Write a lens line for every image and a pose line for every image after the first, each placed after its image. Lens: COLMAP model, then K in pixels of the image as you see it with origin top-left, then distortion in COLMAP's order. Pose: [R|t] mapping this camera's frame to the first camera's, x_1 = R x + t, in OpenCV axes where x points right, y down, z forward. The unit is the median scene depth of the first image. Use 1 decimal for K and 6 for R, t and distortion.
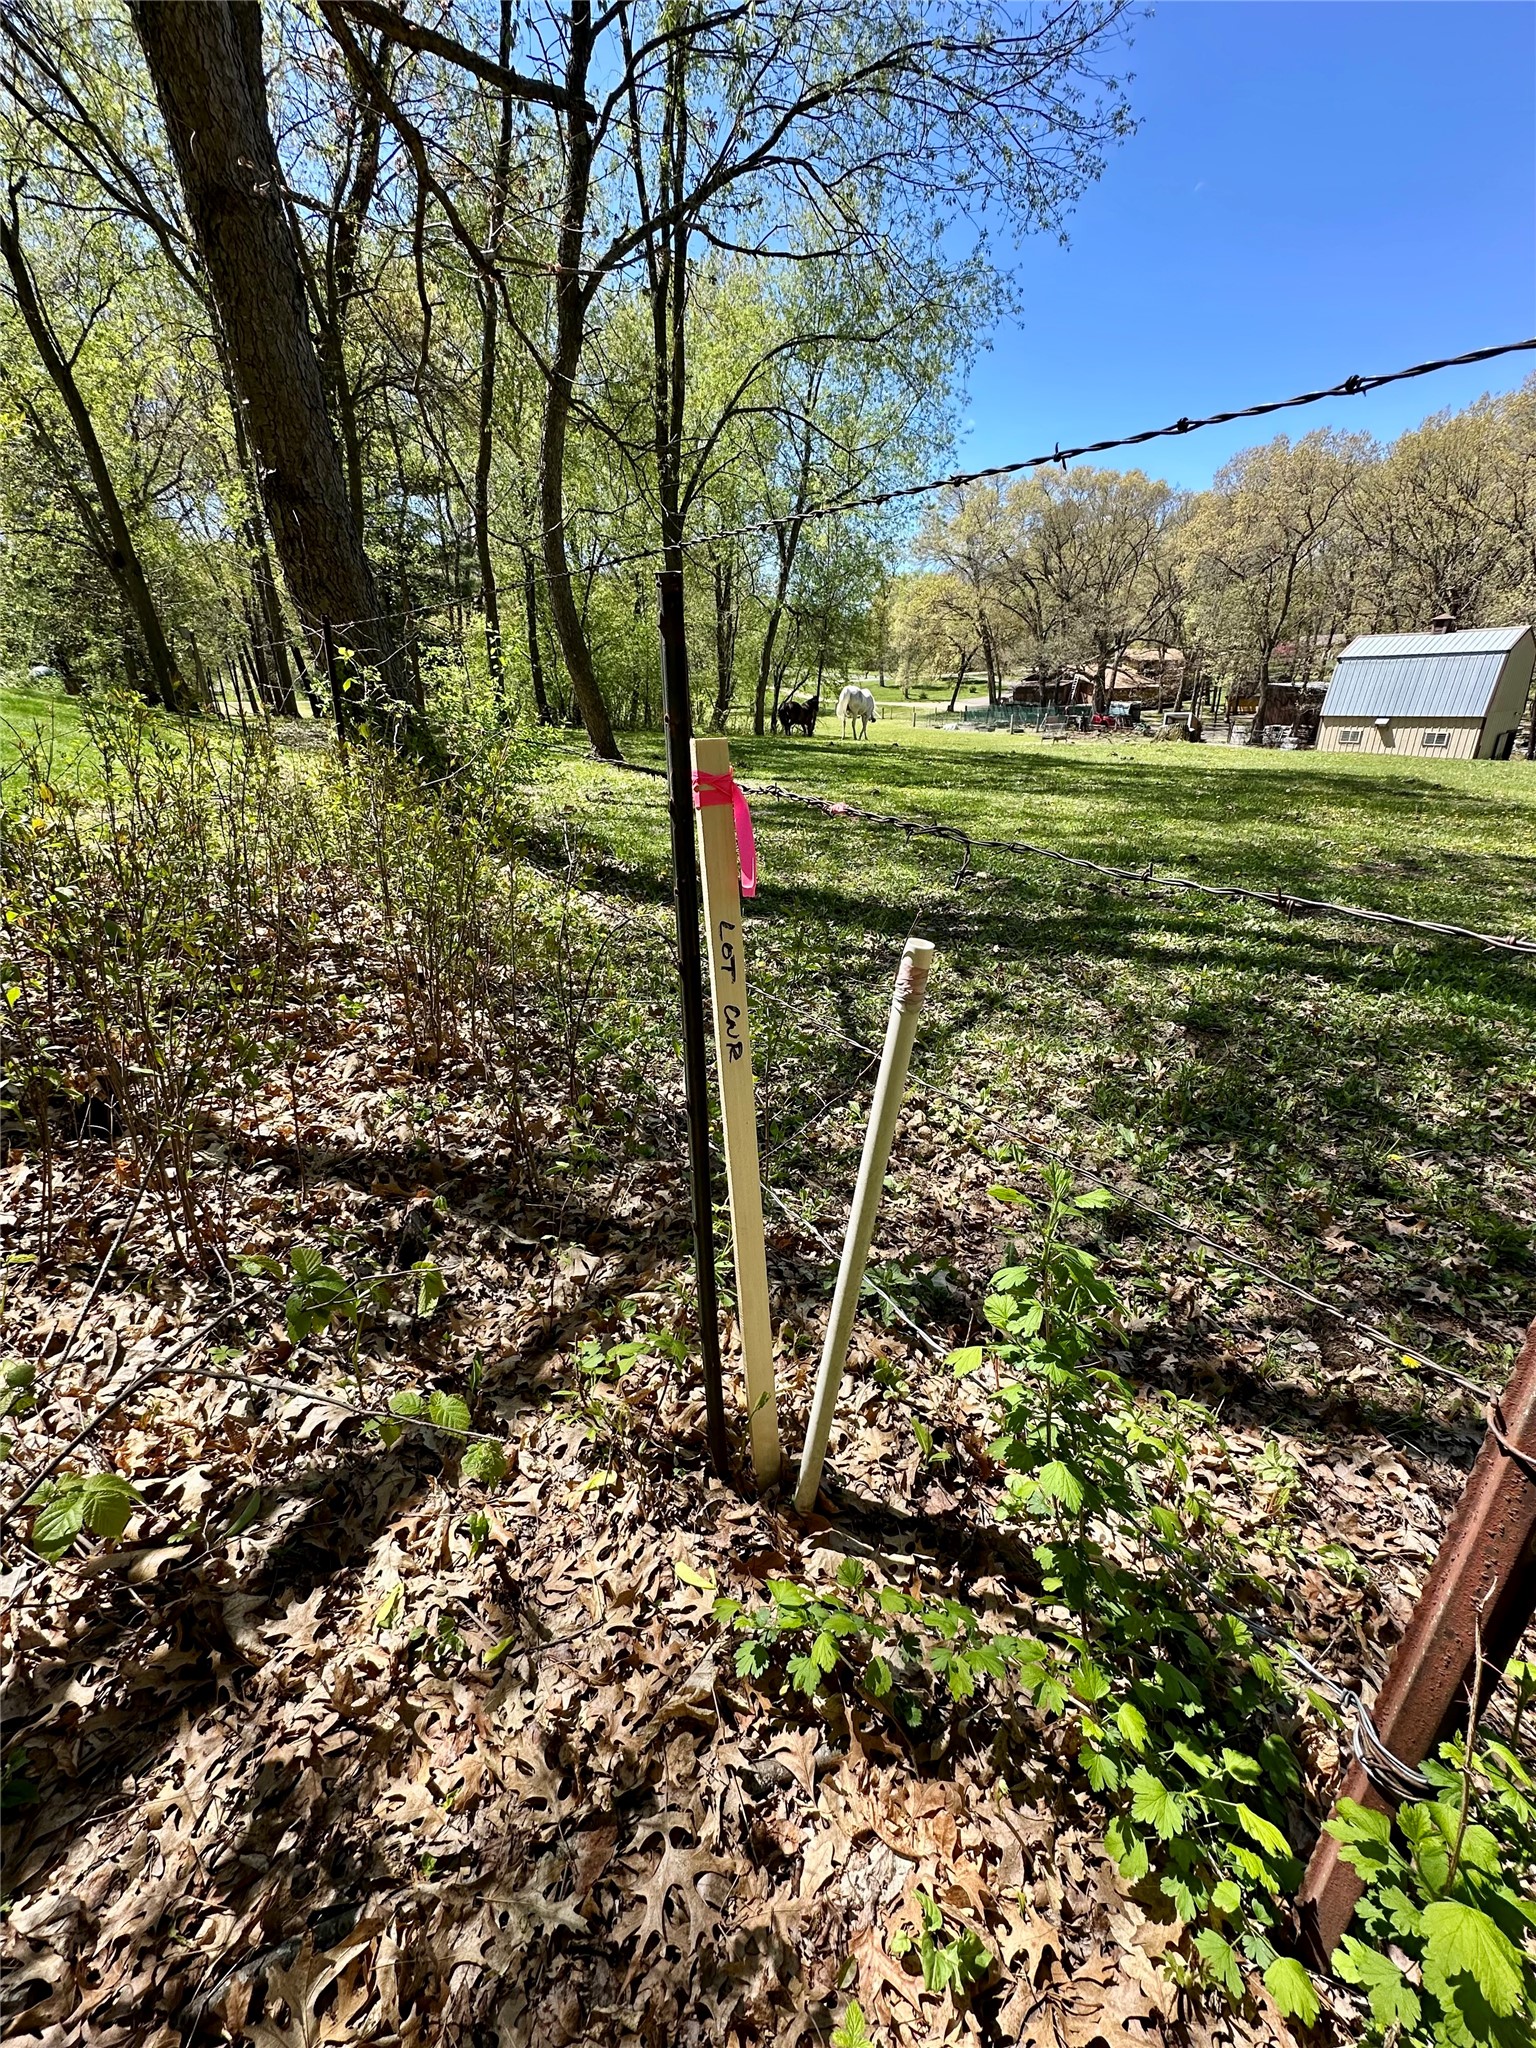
lens RADIAL K [[818.8, 0, 768.0], [0, 818.8, 1024.0], [0, 0, 1]] dist [-0.002174, 0.000563]
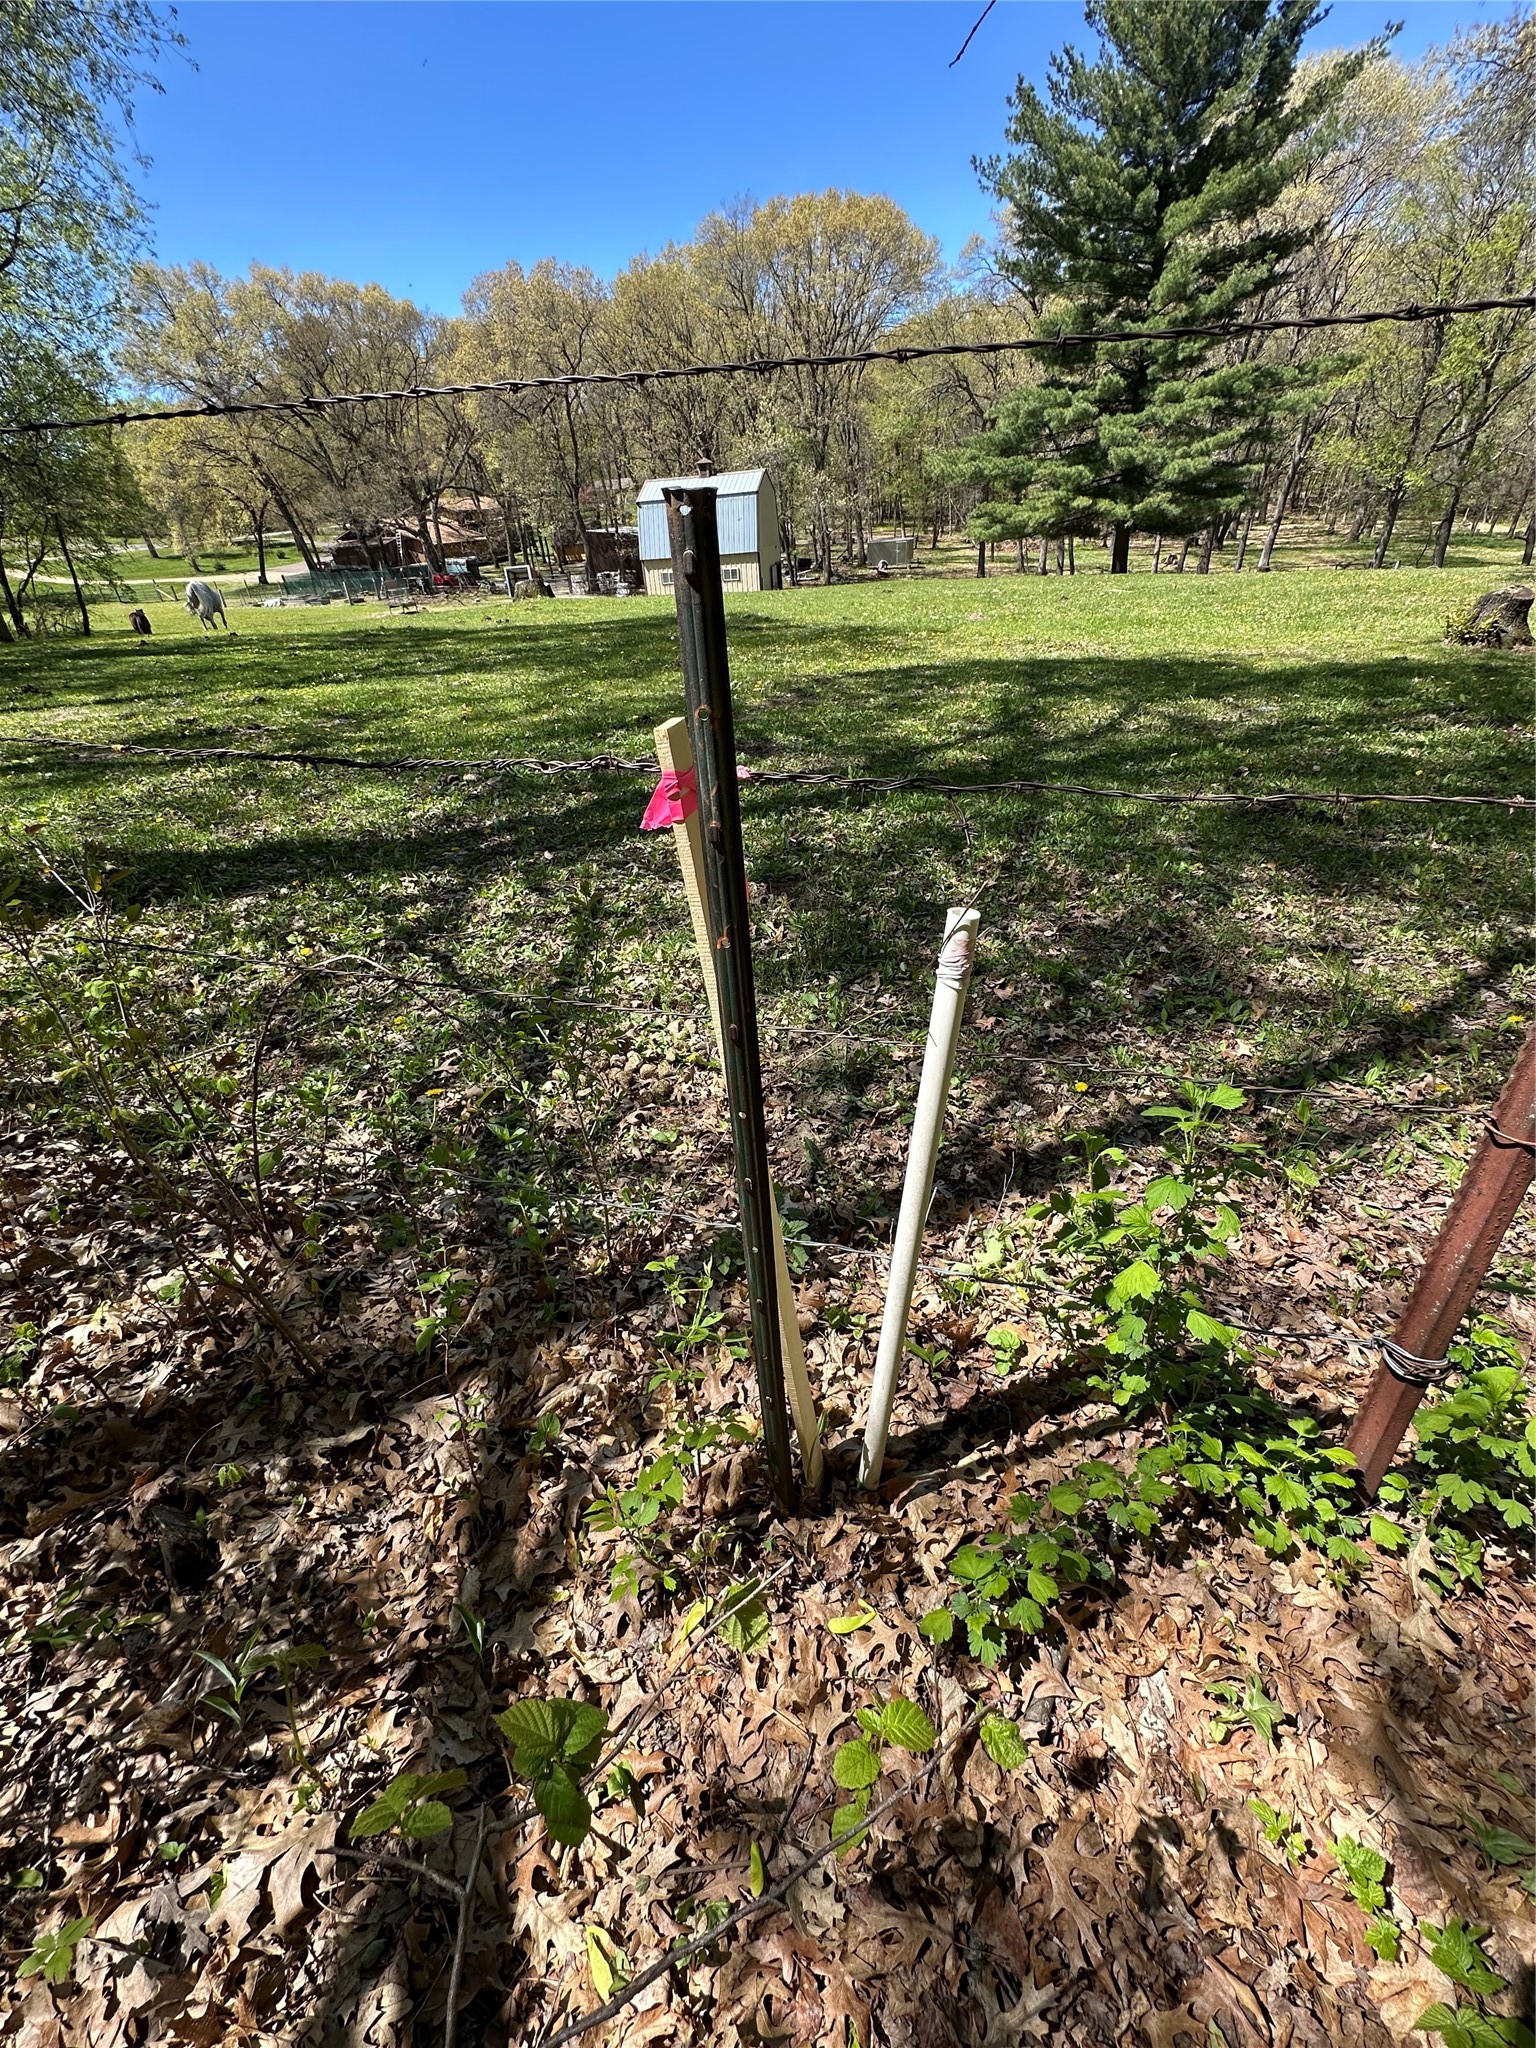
lens RADIAL K [[818.8, 0, 768.0], [0, 818.8, 1024.0], [0, 0, 1]] dist [-0.002174, 0.000563]
pose [[0.757621, -0.371197, 0.536864, -0.192170], [0.292005, 0.928392, 0.229829, -0.095455], [-0.583732, -0.017356, 0.811761, 0.142154]]
